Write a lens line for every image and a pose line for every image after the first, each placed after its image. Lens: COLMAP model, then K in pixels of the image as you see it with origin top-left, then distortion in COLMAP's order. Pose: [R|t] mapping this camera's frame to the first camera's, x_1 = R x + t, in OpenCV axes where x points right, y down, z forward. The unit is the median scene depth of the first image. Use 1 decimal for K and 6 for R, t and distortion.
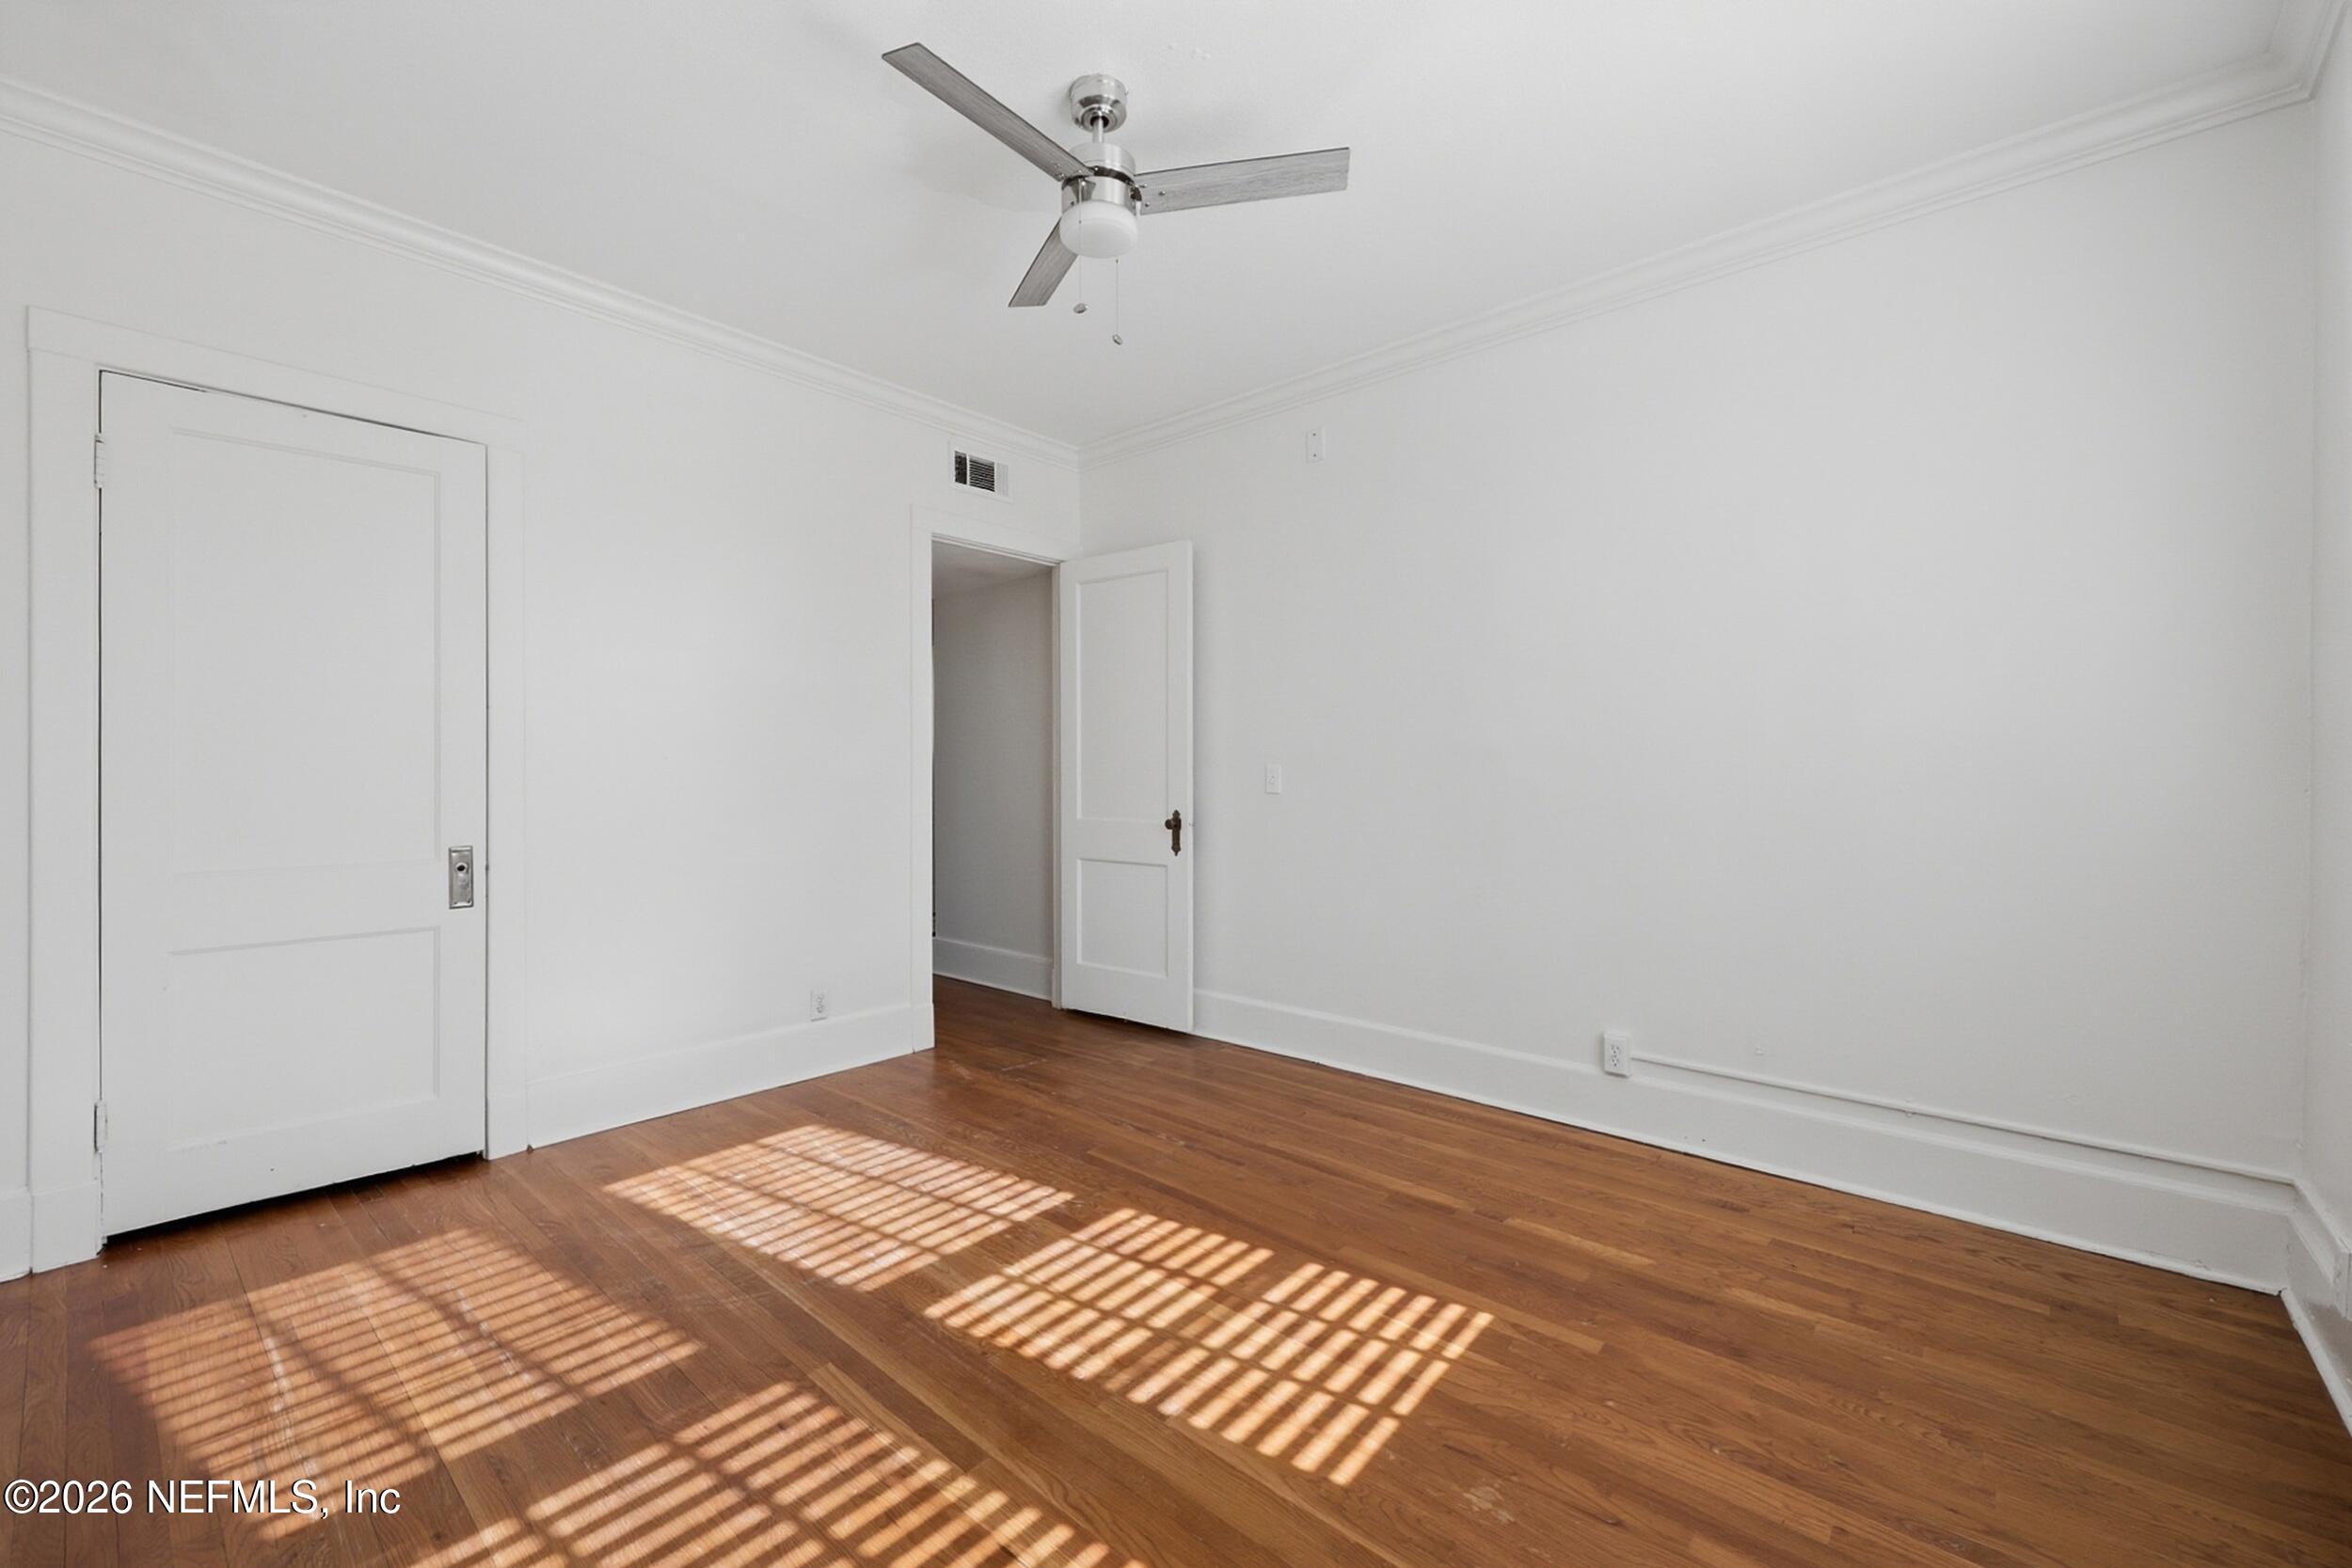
lens RADIAL K [[948.4, 0, 1174.4], [0, 948.4, 772.6], [0, 0, 1]] dist [0.002939, 0.000103]
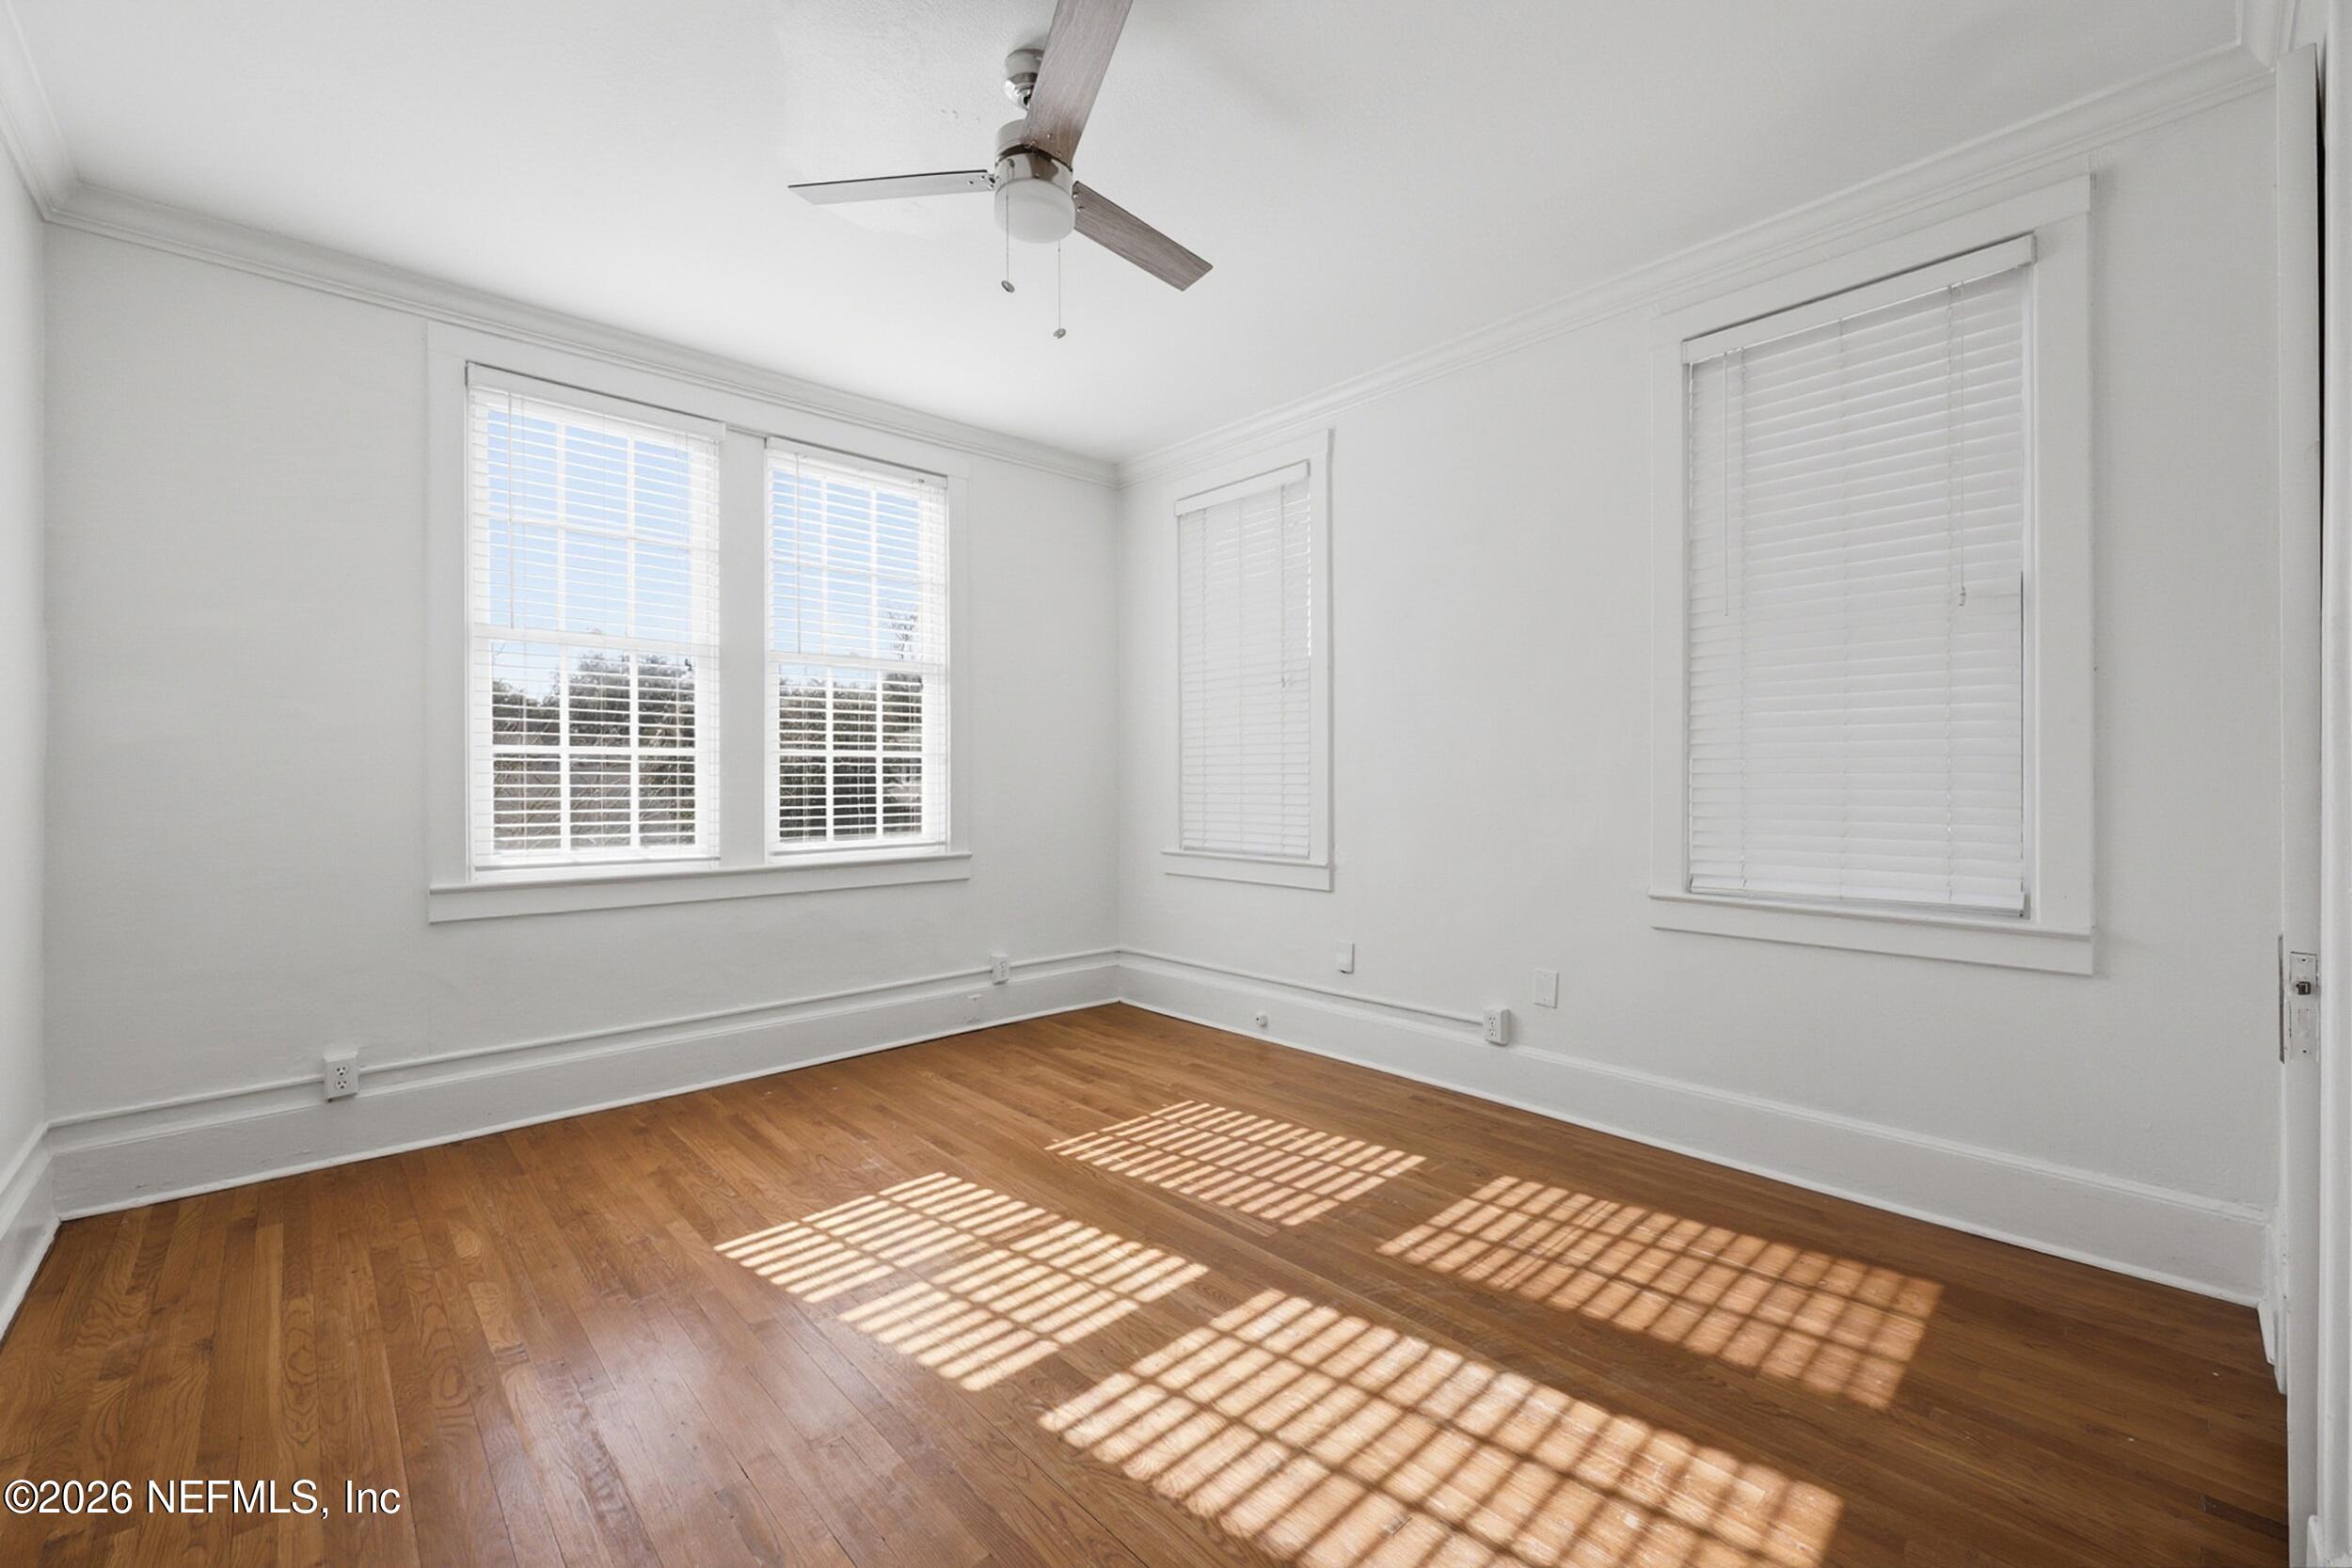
lens RADIAL K [[948.4, 0, 1175.0], [0, 948.4, 780.9], [0, 0, 1]] dist [0.002939, 0.000103]
pose [[-0.995140, 0.000535, 0.098472, -0.321596], [0.001221, 0.999975, 0.006912, -0.002783], [-0.098466, 0.006998, -0.995116, 2.001311]]
